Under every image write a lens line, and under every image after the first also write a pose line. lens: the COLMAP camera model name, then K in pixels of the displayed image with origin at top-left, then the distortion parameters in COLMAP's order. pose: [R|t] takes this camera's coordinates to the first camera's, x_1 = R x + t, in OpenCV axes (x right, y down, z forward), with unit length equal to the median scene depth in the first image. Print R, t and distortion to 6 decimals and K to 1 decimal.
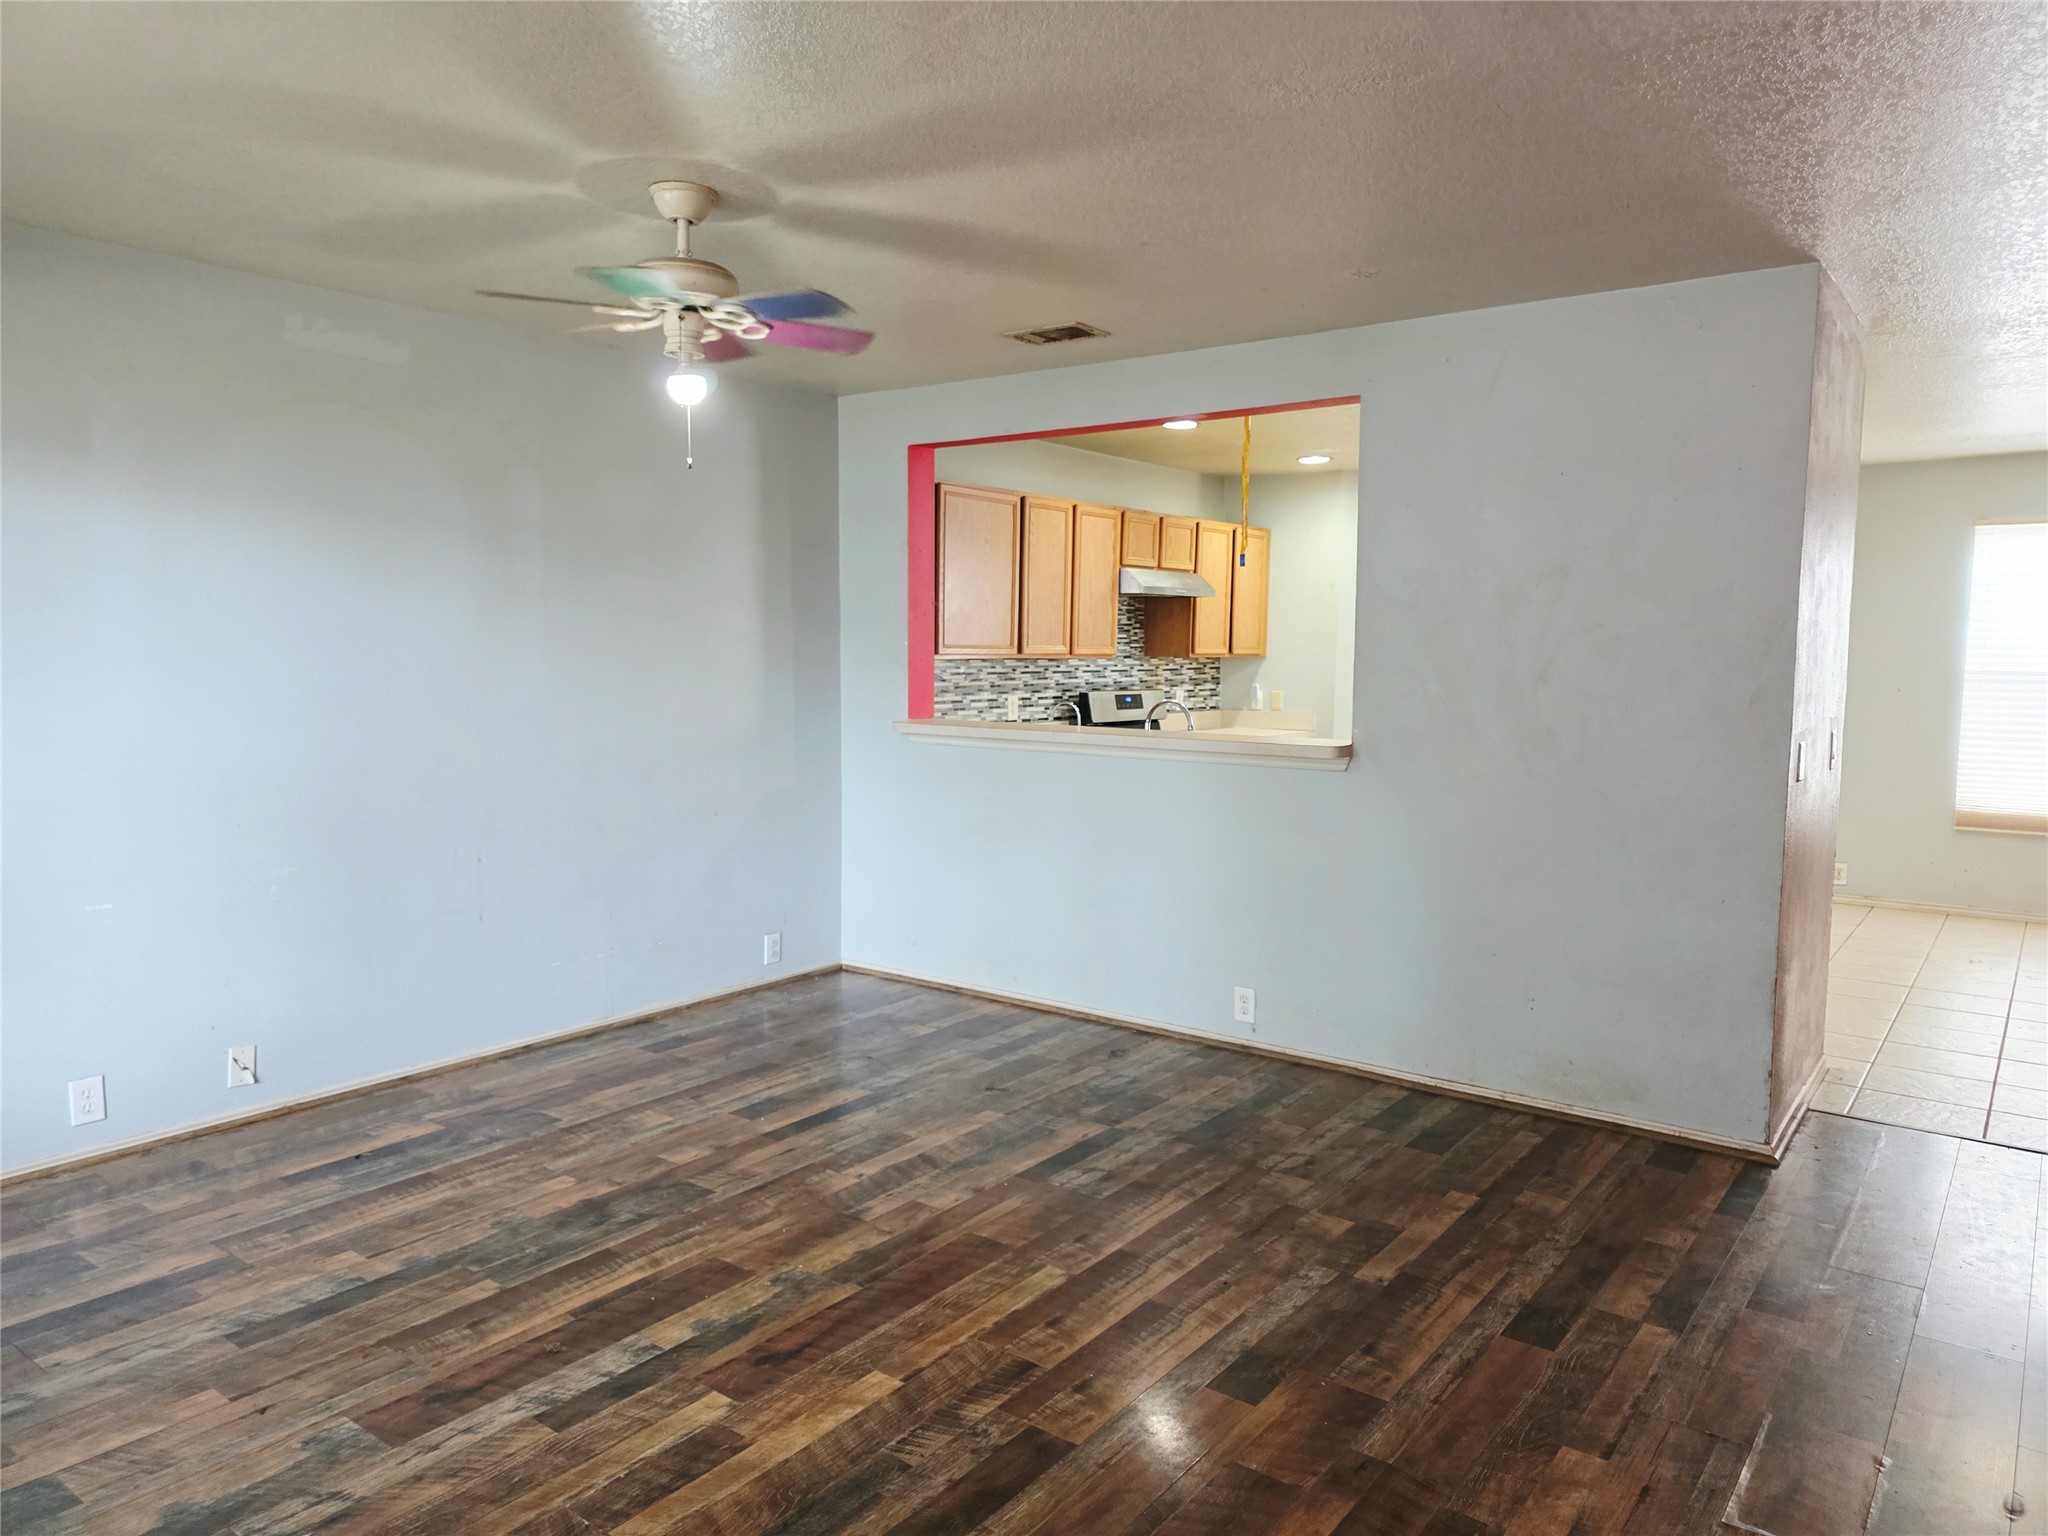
lens RADIAL K [[1378.3, 0, 1015.2], [0, 1378.3, 750.0], [0, 0, 1]] dist [0.072995, -0.070902]
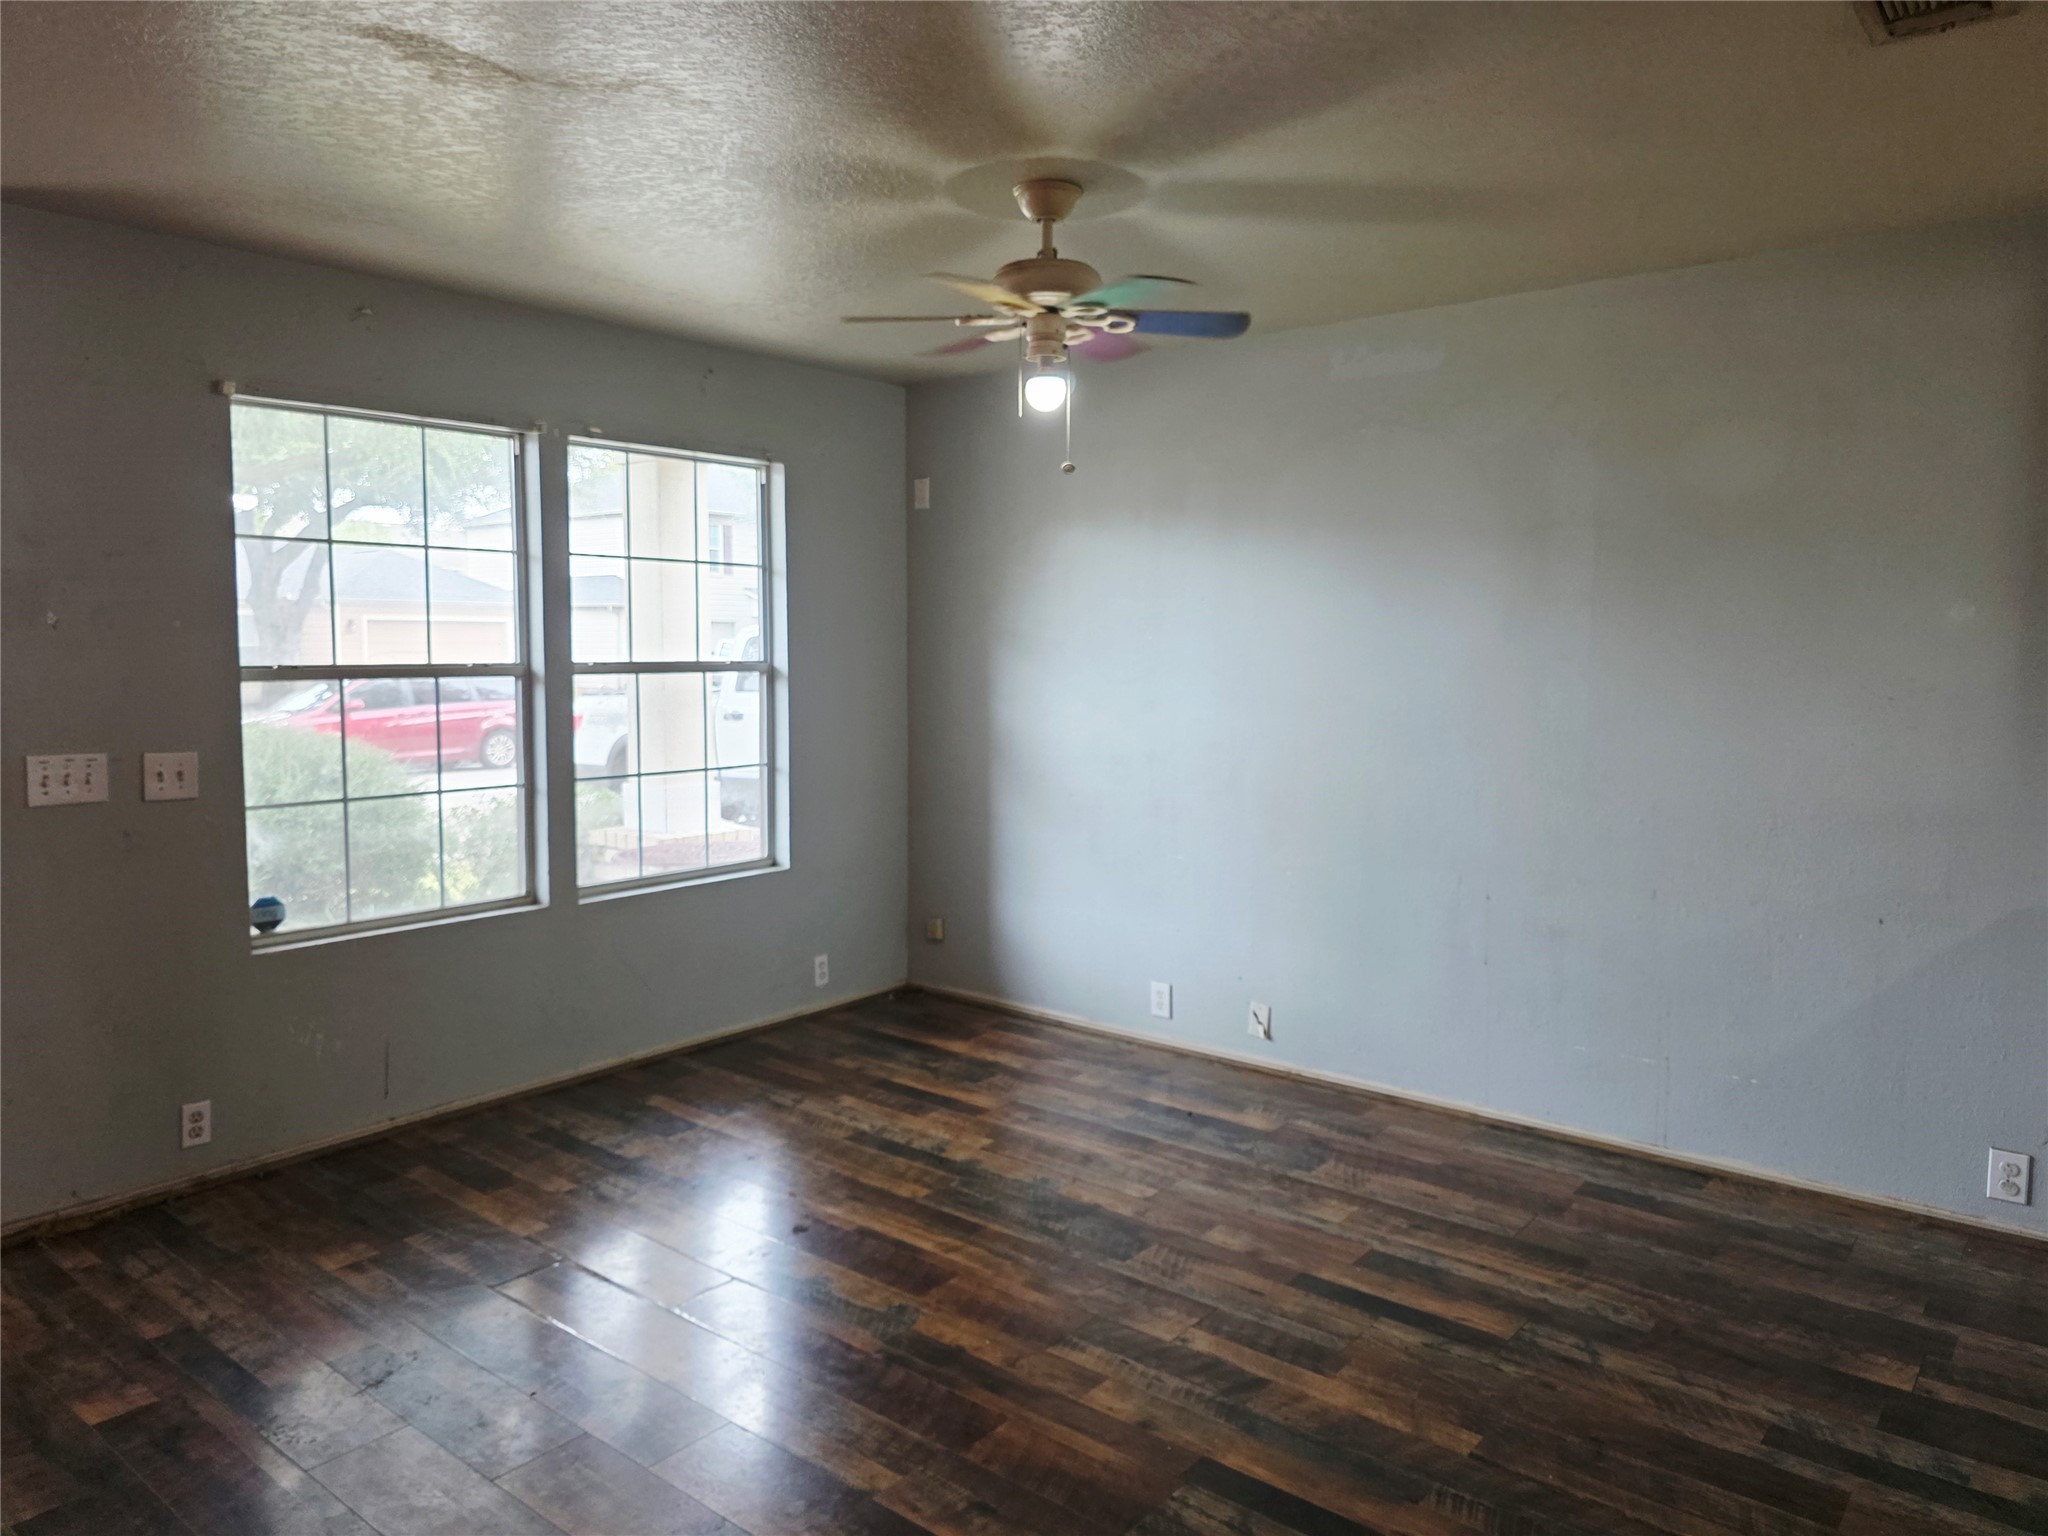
lens RADIAL K [[1378.3, 0, 1030.7], [0, 1378.3, 754.5], [0, 0, 1]] dist [0.072995, -0.070902]
pose [[-0.033929, 0.071086, -0.996893, 0.620468], [-0.077430, 0.994282, 0.073535, -0.068592], [0.996420, 0.079684, -0.028231, 0.870253]]
